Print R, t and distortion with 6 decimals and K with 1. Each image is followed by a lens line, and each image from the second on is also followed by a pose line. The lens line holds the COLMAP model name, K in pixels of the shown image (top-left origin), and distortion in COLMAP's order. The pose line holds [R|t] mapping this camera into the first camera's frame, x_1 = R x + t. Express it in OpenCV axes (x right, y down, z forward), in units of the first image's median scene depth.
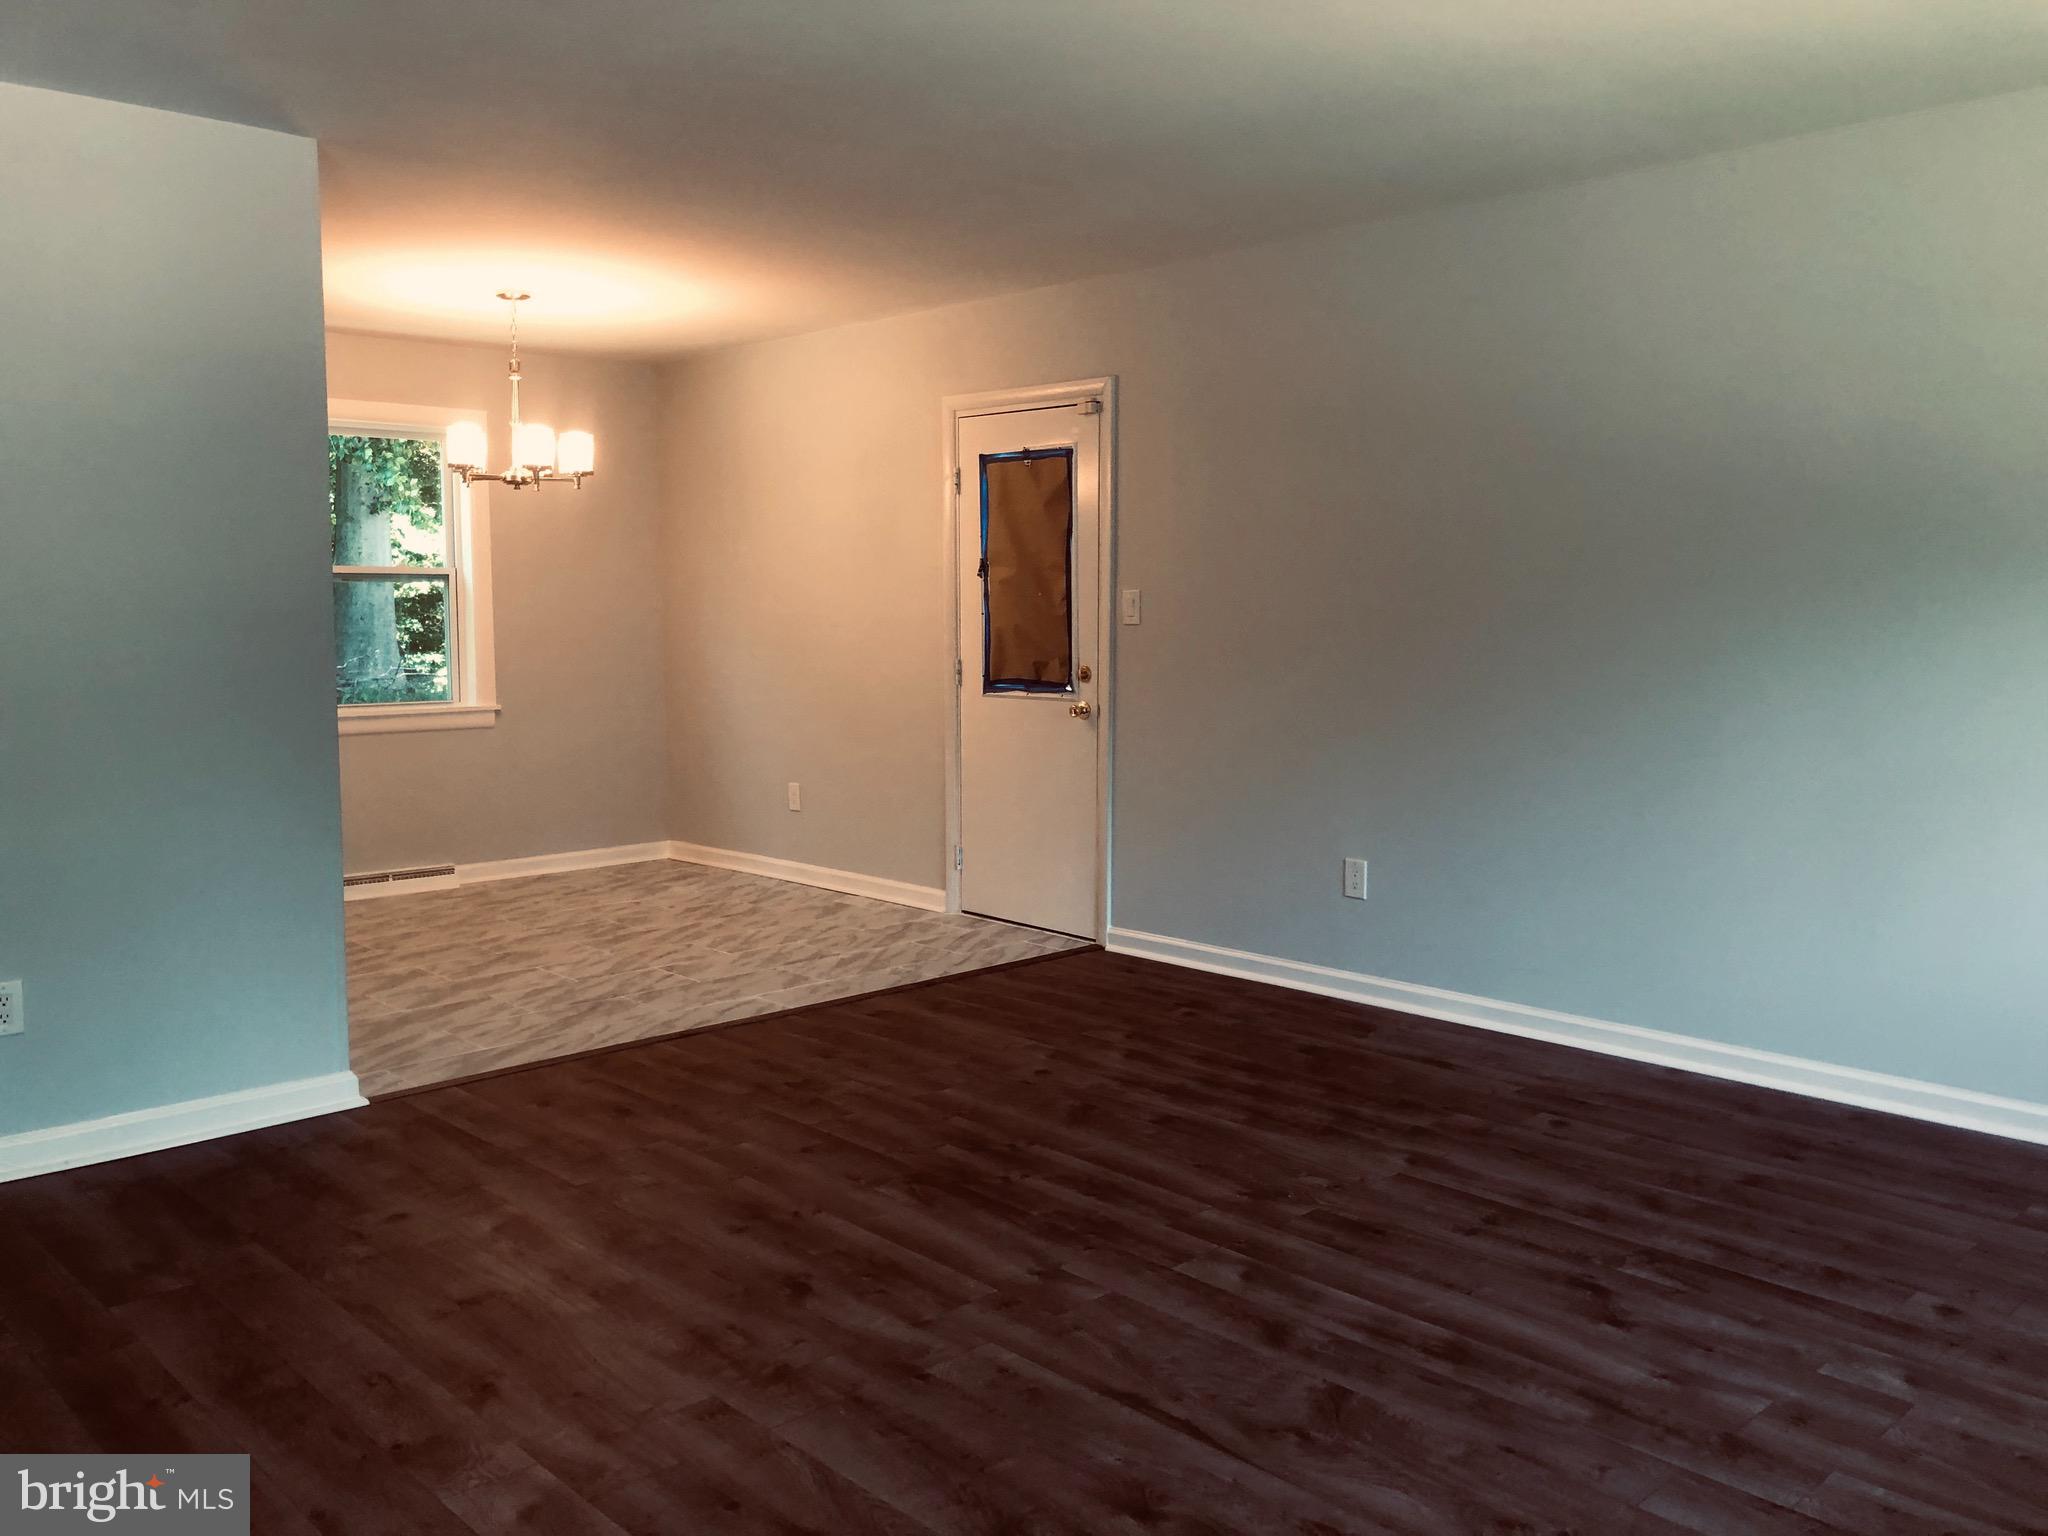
lens RADIAL K [[1688.0, 0, 1025.5], [0, 1688.0, 758.3], [0, 0, 1]] dist [0.042606, -0.078505]
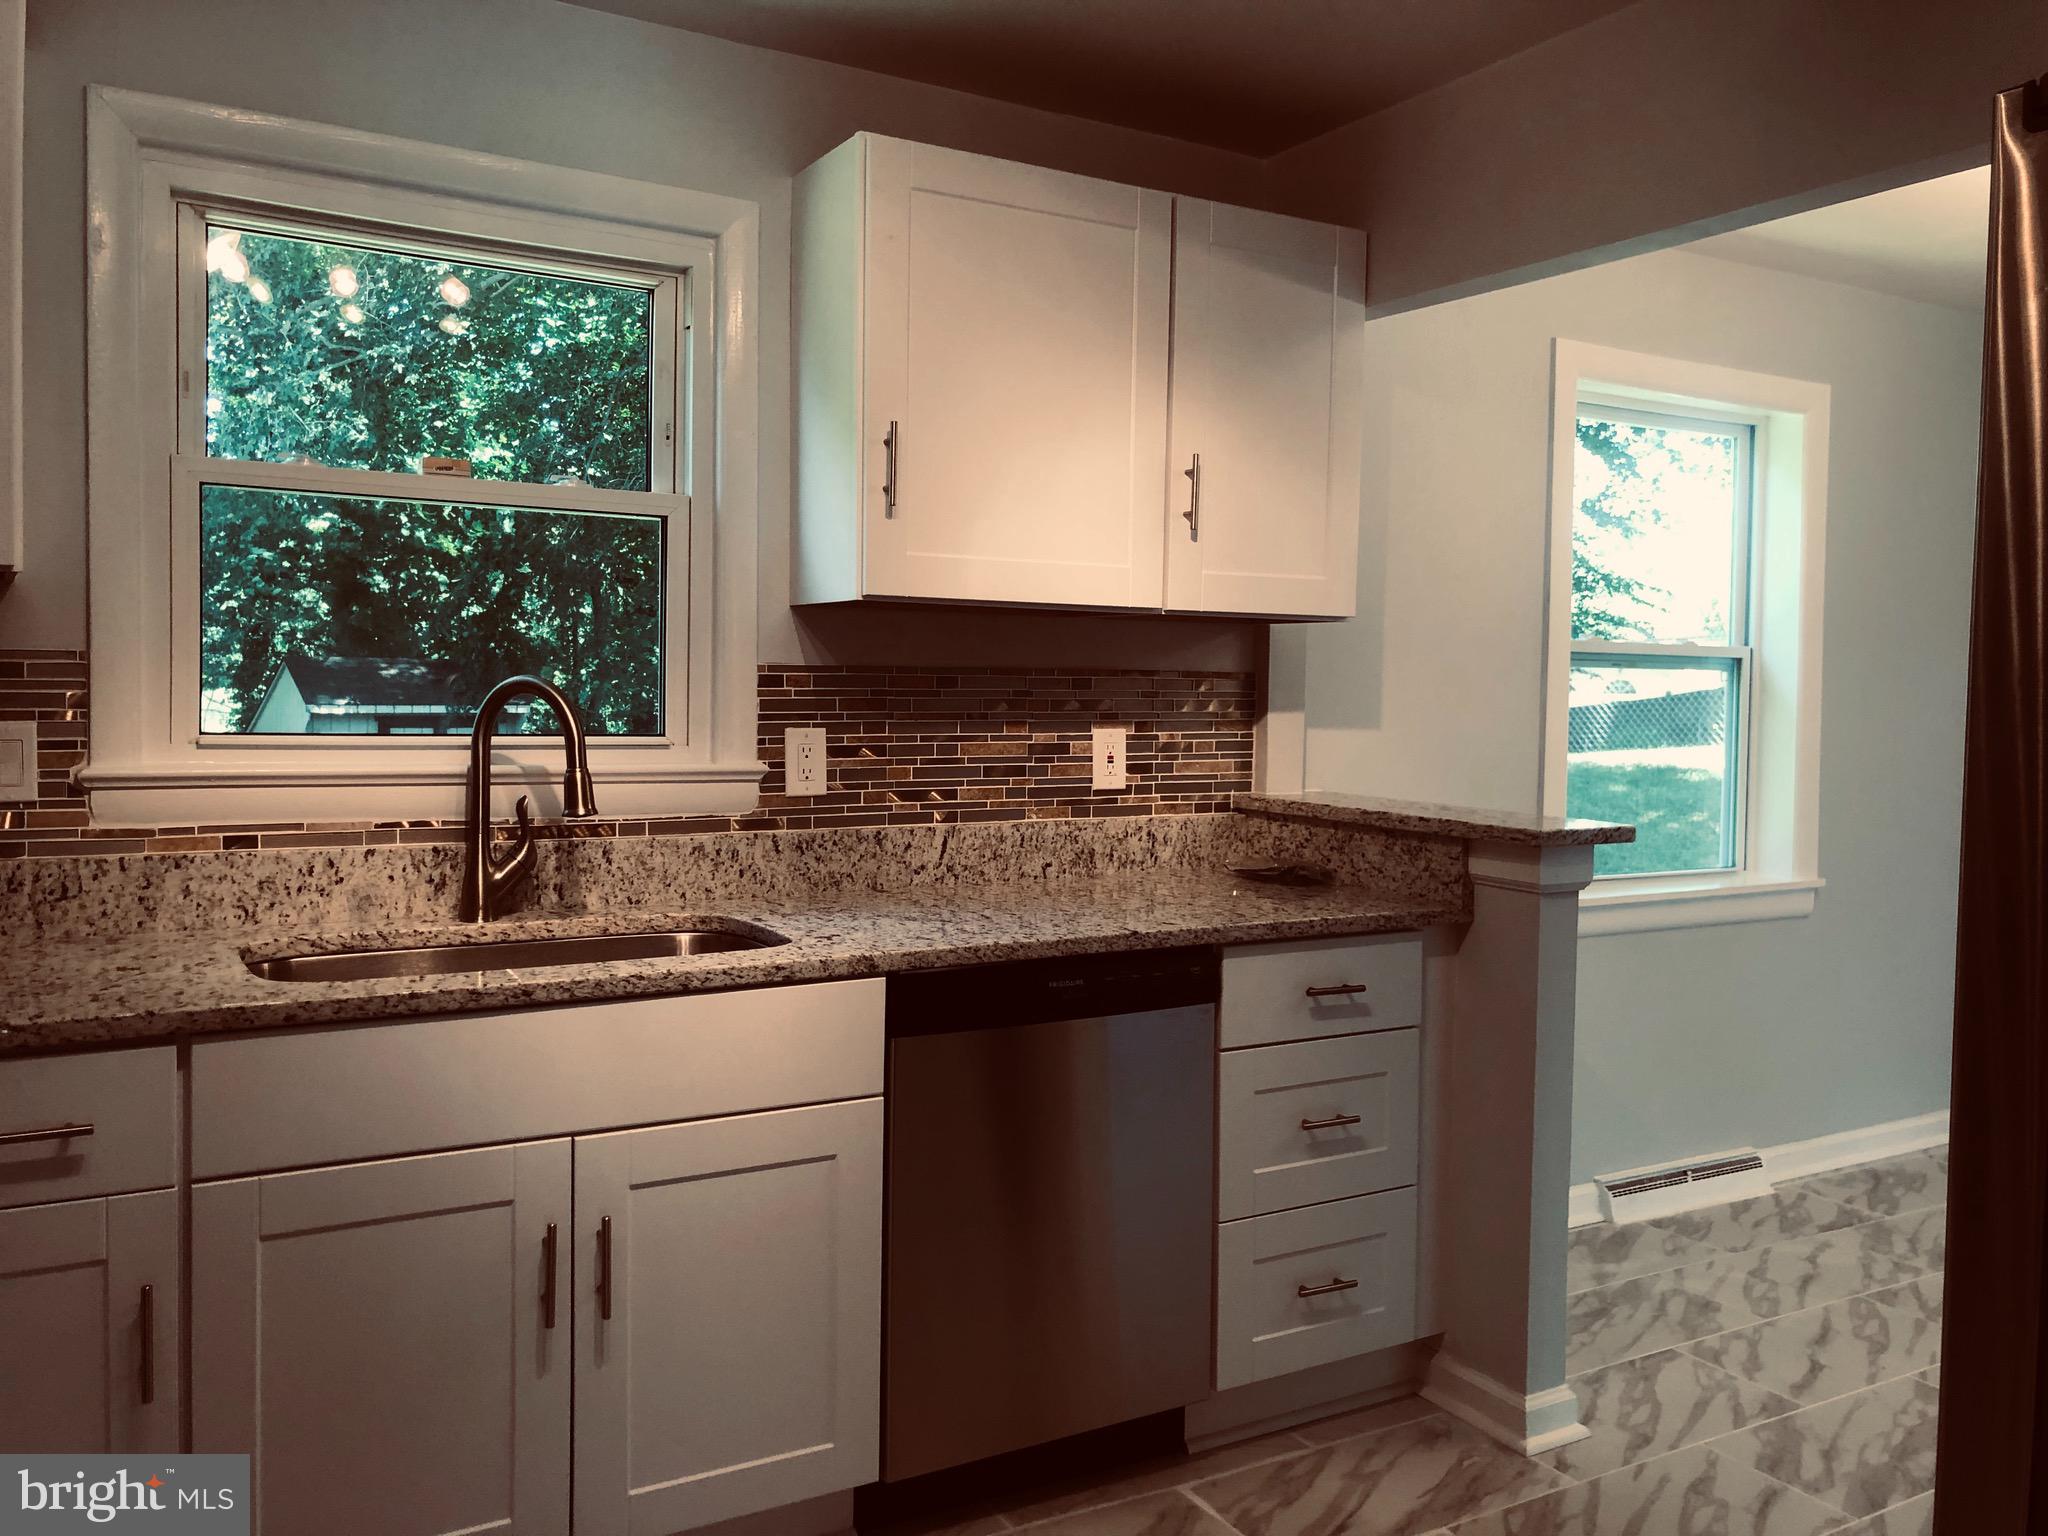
lens RADIAL K [[1688.0, 0, 1042.3], [0, 1688.0, 744.1], [0, 0, 1]] dist [0.042606, -0.078505]
pose [[0.977800, 0.026222, -0.207894, -0.471540], [-0.037861, 0.997919, -0.052202, -0.038776], [0.206093, 0.058914, 0.976757, 0.378195]]
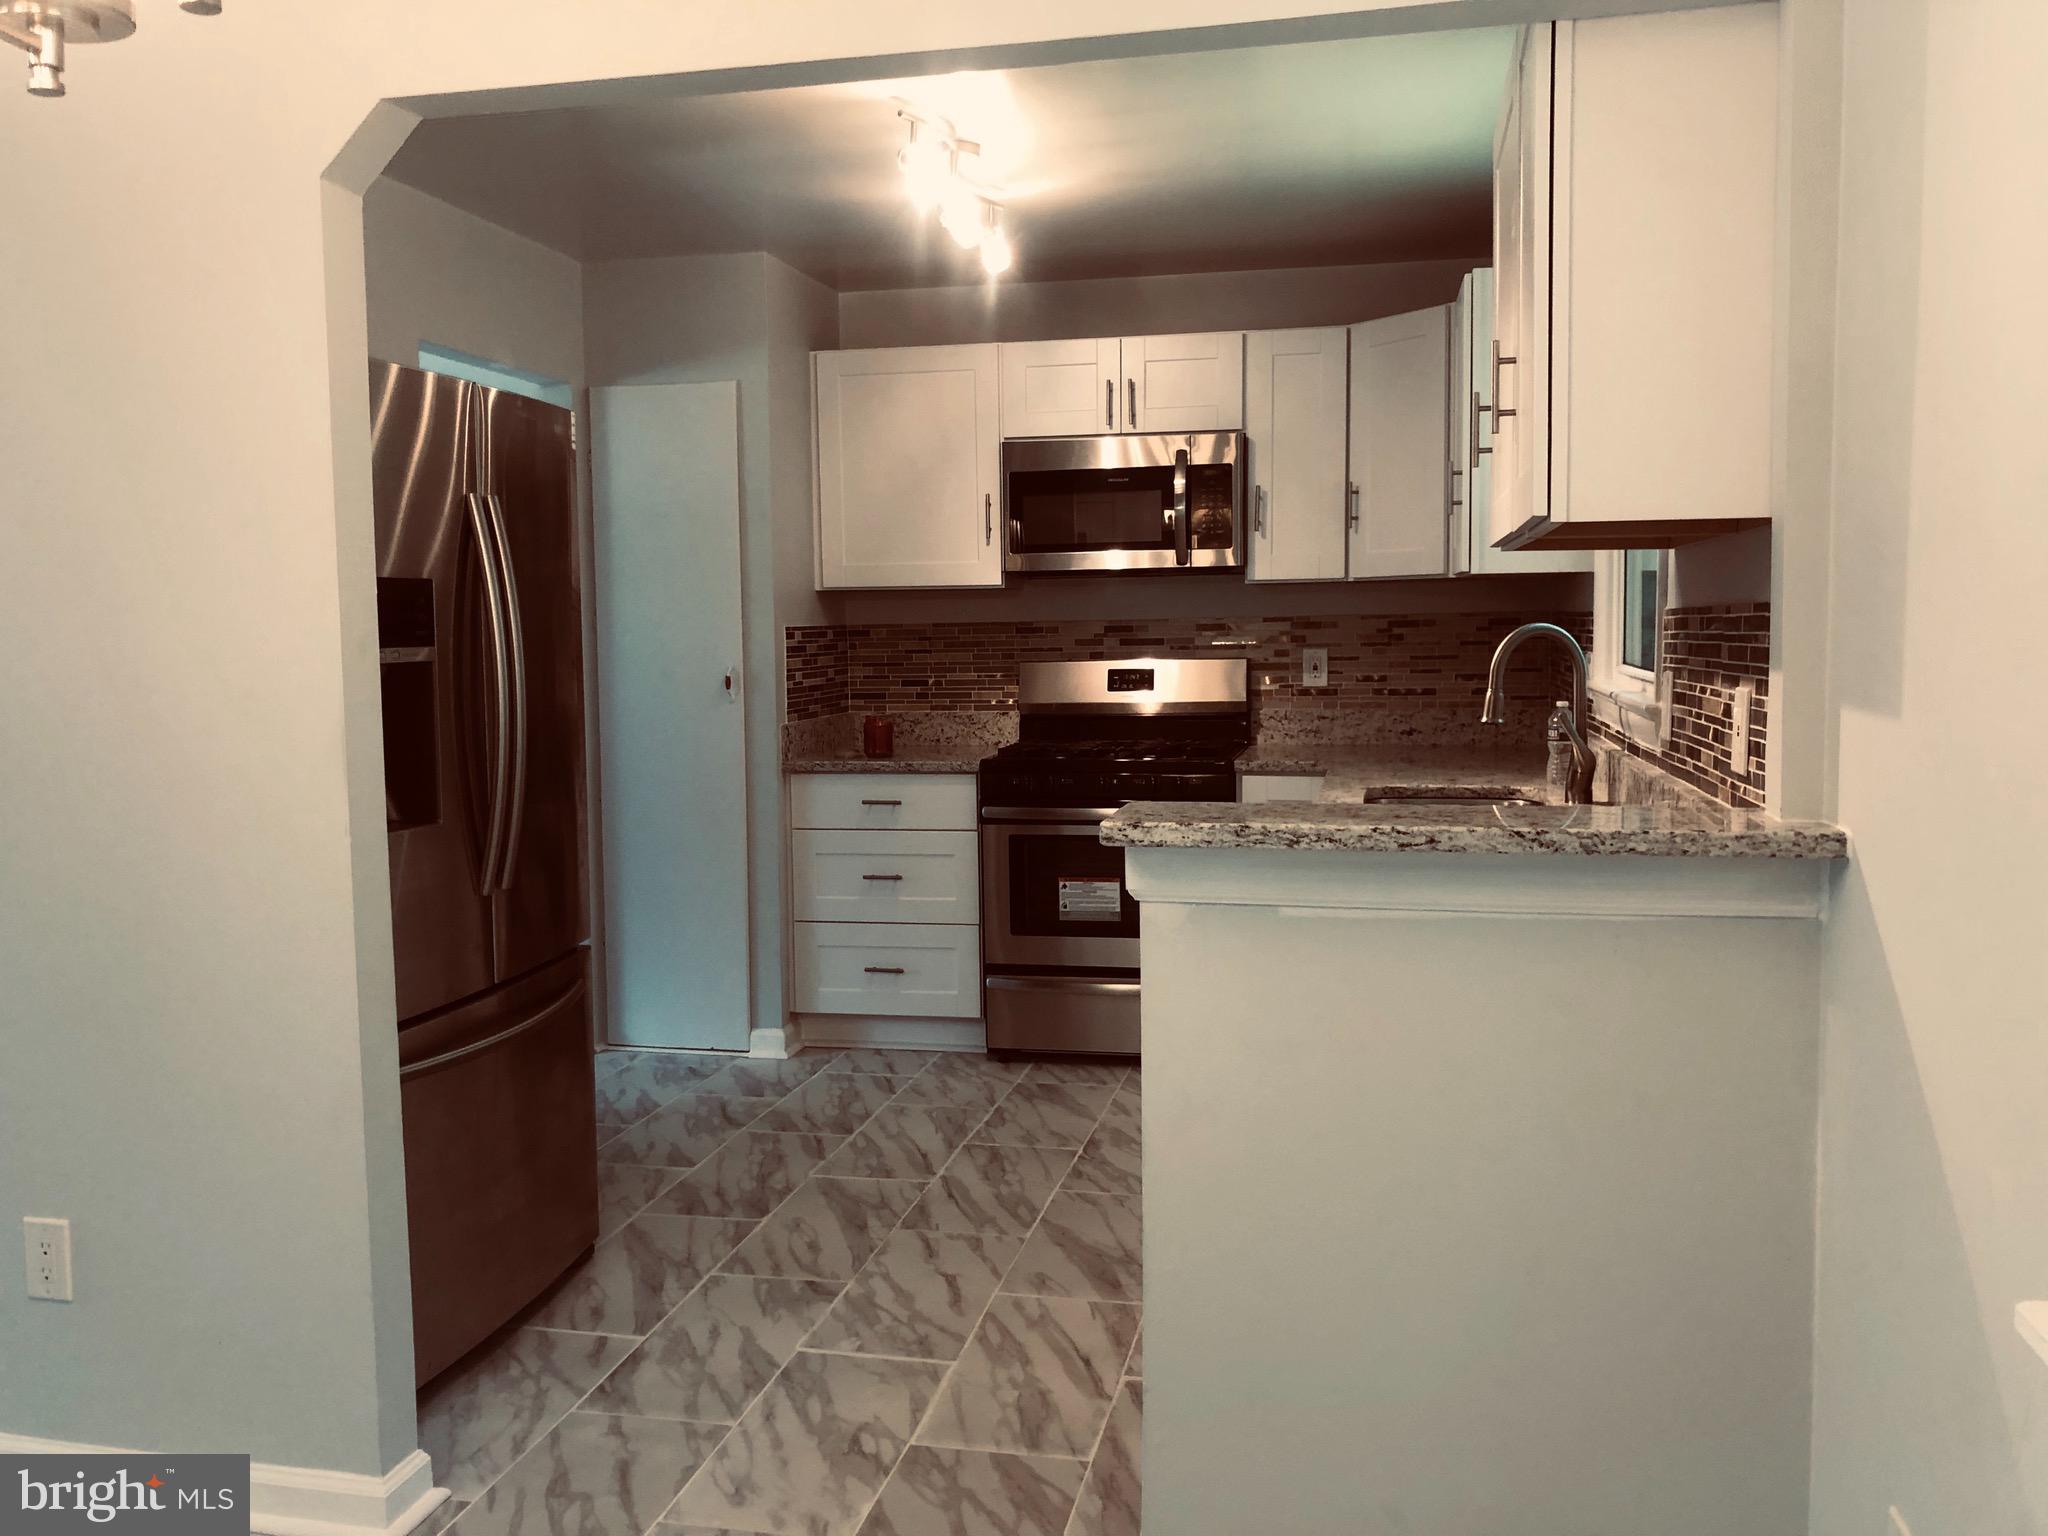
lens RADIAL K [[1688.0, 0, 1023.2], [0, 1688.0, 763.2], [0, 0, 1]] dist [0.042606, -0.078505]
pose [[-0.820761, 0.047508, -0.569293, -0.186122], [-0.049141, 0.986971, 0.153211, -0.123658], [0.569154, 0.153725, -0.807732, 1.337029]]
